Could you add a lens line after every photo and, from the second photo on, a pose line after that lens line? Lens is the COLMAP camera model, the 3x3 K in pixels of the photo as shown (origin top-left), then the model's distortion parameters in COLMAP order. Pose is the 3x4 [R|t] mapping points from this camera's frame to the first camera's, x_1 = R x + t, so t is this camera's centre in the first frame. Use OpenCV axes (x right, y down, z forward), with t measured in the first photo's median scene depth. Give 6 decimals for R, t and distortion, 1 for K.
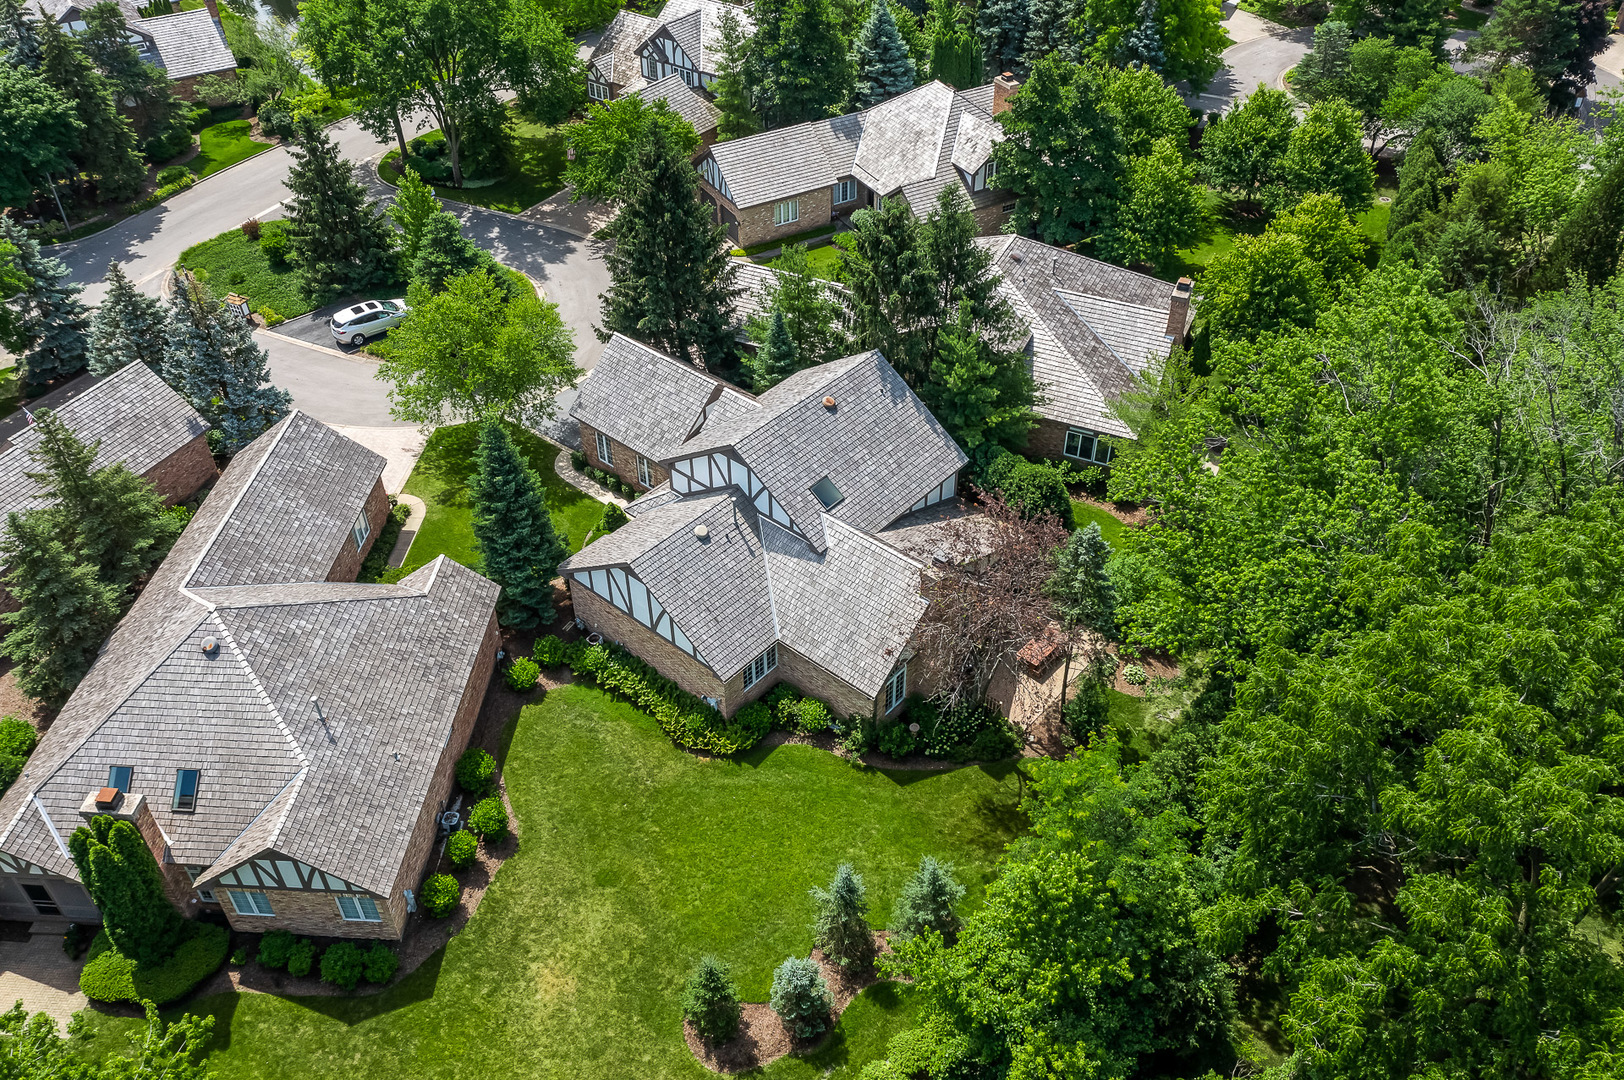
lens RADIAL K [[1289.6, 0, 812.0], [0, 1289.6, 540.0], [0, 0, 1]] dist [-0.000786, 0.004144]
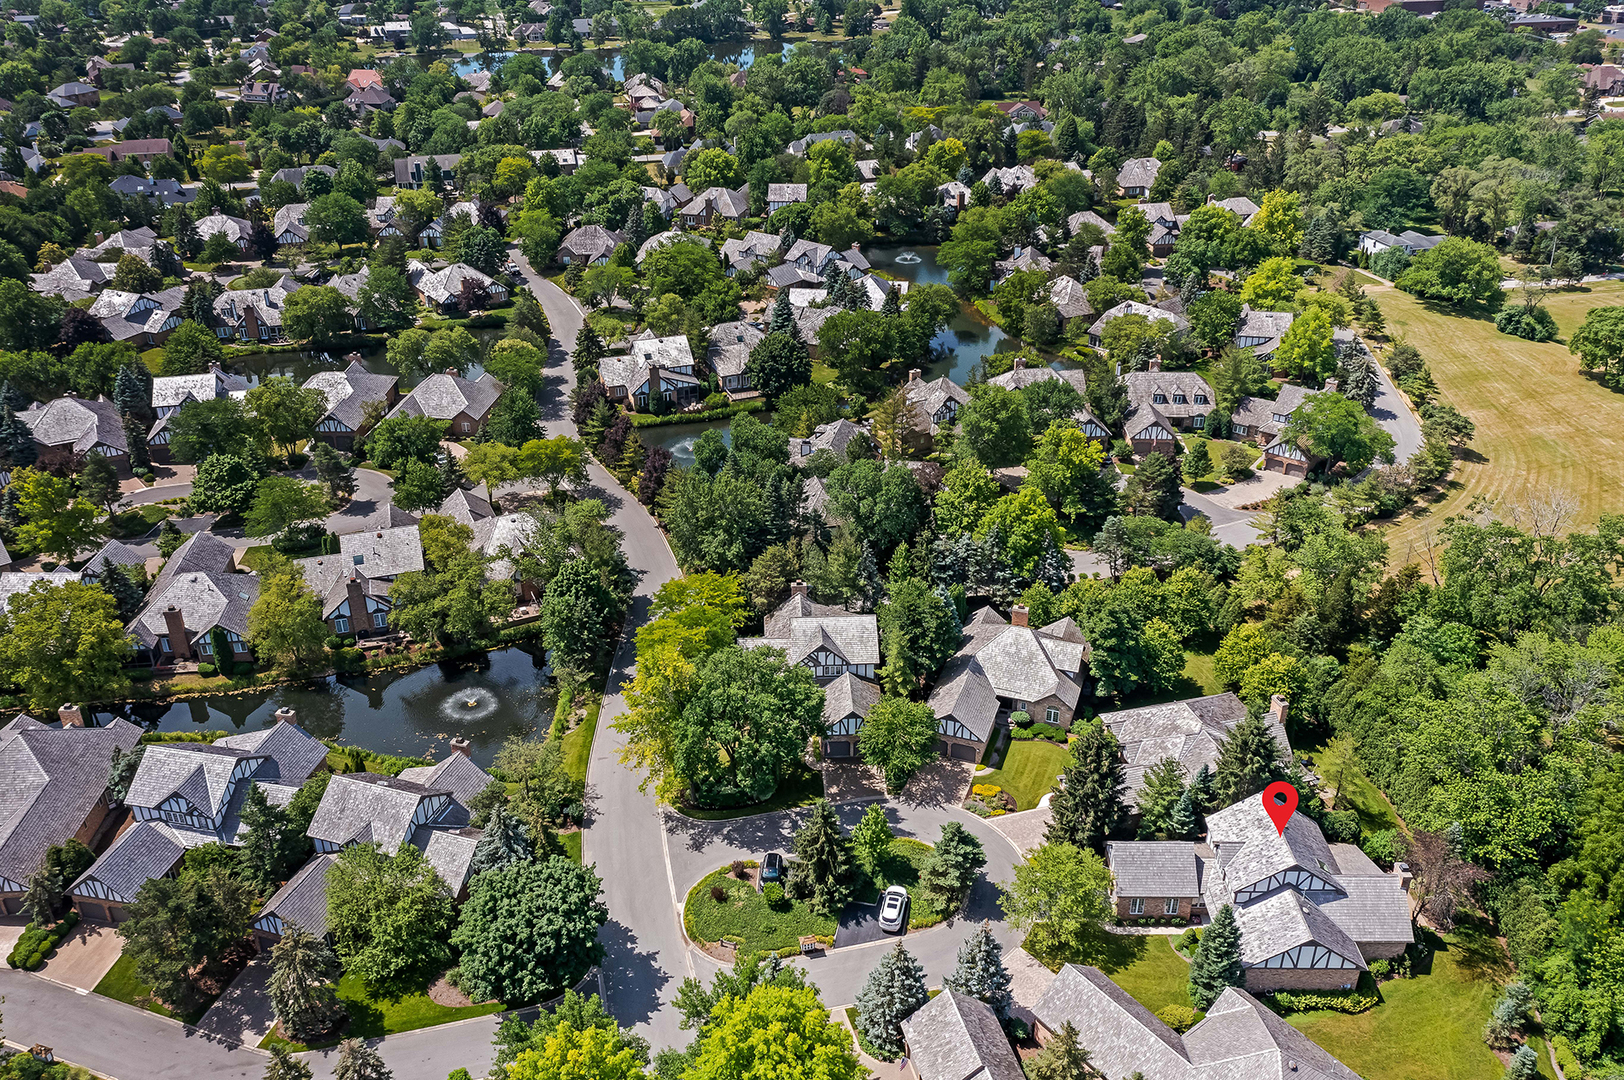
lens RADIAL K [[1289.6, 0, 812.0], [0, 1289.6, 540.0], [0, 0, 1]] dist [-0.000786, 0.004144]
pose [[0.762356, -0.299726, 0.573565, -1.411275], [0.416132, 0.905799, -0.079763, -0.589538], [-0.495628, 0.299487, 0.815267, -0.376254]]
